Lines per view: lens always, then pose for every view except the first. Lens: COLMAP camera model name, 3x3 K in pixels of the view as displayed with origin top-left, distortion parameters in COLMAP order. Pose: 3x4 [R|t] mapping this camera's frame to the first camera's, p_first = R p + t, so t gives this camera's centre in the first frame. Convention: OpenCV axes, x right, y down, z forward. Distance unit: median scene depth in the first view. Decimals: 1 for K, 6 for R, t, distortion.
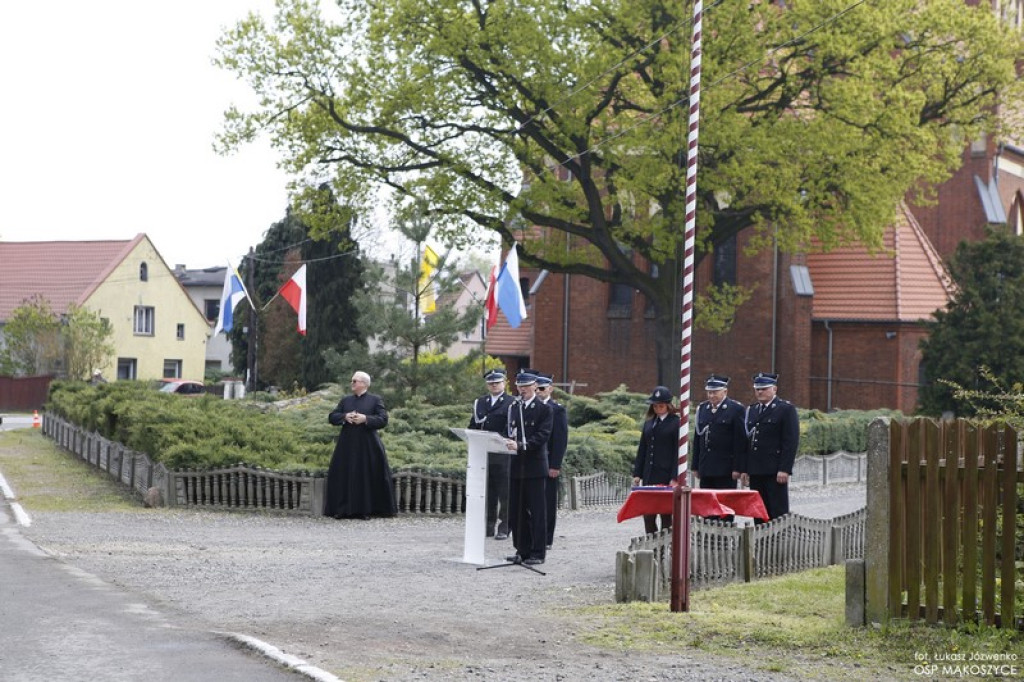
lens RADIAL K [[1951.0, 0, 527.0], [0, 1951.0, 340.5], [0, 0, 1]] dist [0.298637, -2.132400]
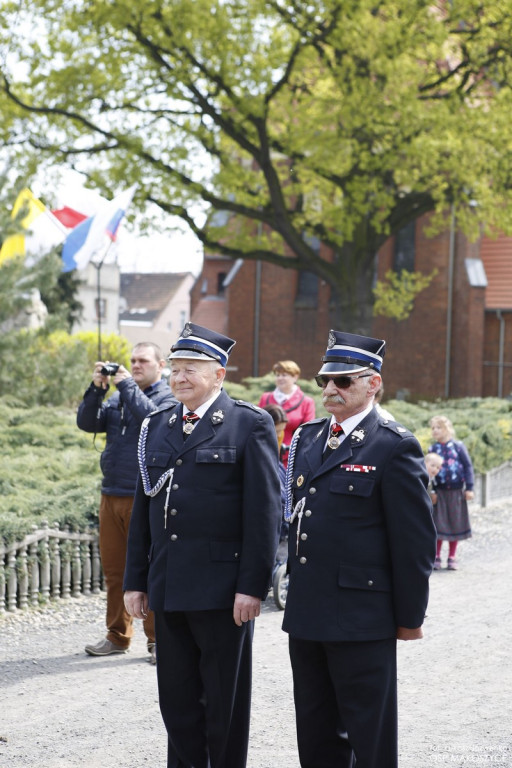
lens RADIAL K [[1463.2, 0, 256.0], [0, 1463.2, 384.0], [0, 0, 1]] dist [0.298637, -2.132400]
pose [[0.999983, 0.005748, 0.000835, 0.023495], [-0.005772, 0.999461, 0.032330, 0.005538], [-0.000649, -0.032335, 0.999477, 0.230839]]
